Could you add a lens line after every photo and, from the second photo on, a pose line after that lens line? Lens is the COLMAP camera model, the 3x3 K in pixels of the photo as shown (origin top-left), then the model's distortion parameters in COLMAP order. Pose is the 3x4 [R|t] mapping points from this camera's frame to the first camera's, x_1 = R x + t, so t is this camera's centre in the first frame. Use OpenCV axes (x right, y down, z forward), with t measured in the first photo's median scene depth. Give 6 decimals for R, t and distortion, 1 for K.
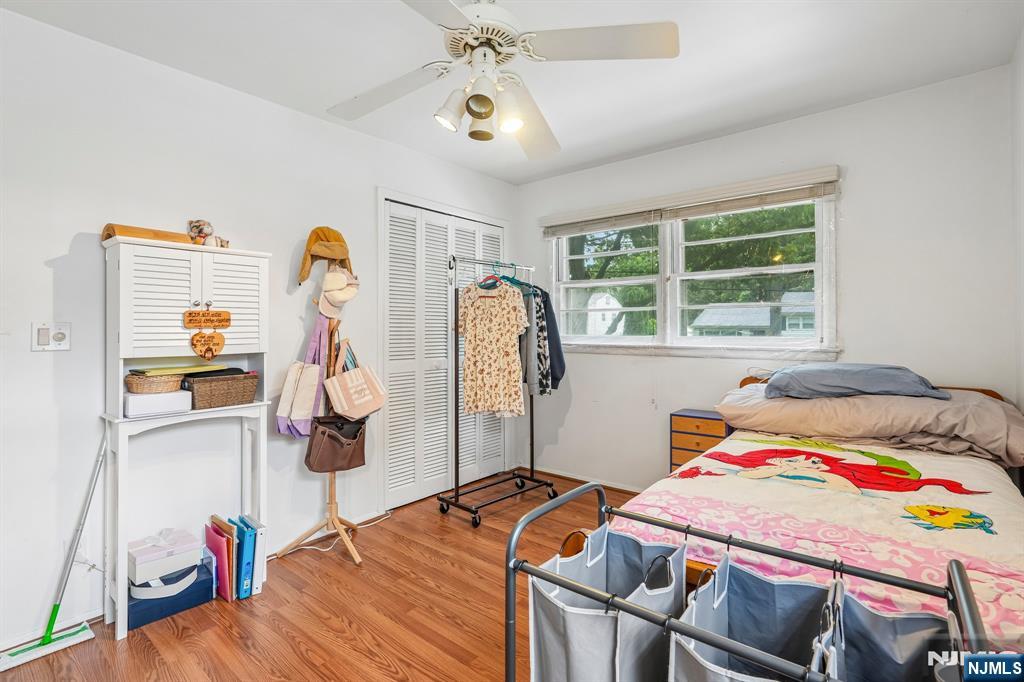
lens RADIAL K [[482.0, 0, 504.4], [0, 482.0, 323.3], [0, 0, 1]] dist [-0.012981, 0.008152]
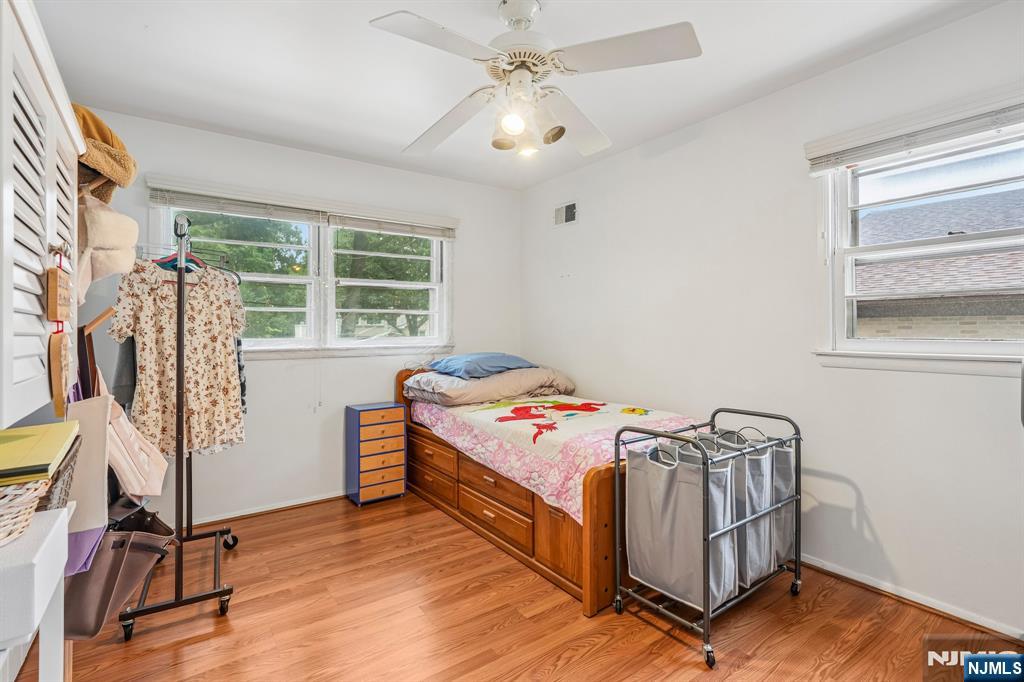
lens RADIAL K [[482.0, 0, 506.4], [0, 482.0, 328.0], [0, 0, 1]] dist [-0.012981, 0.008152]
pose [[0.256222, 0.008217, 0.966583, -0.579104], [-0.007411, 0.999951, -0.006536, 0.009391], [-0.966590, -0.005489, 0.256270, 0.394280]]
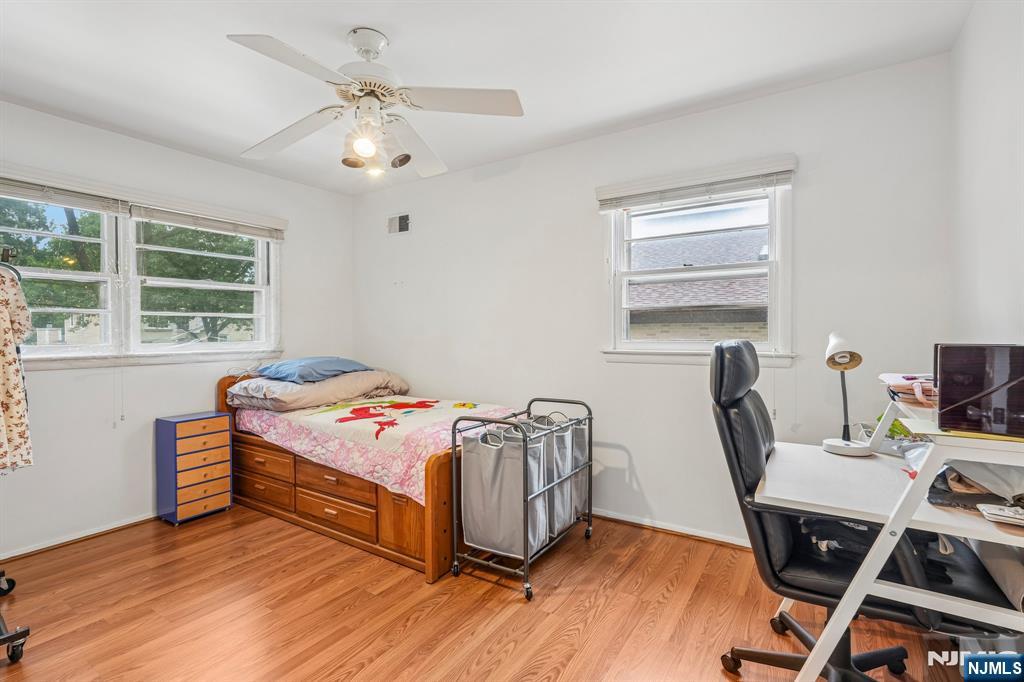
lens RADIAL K [[482.0, 0, 505.5], [0, 482.0, 341.0], [0, 0, 1]] dist [-0.012981, 0.008152]
pose [[-0.106329, -0.010538, 0.994275, -0.667748], [-0.004044, 0.999940, 0.010166, 0.009503], [-0.994323, -0.002940, -0.106365, 0.415429]]
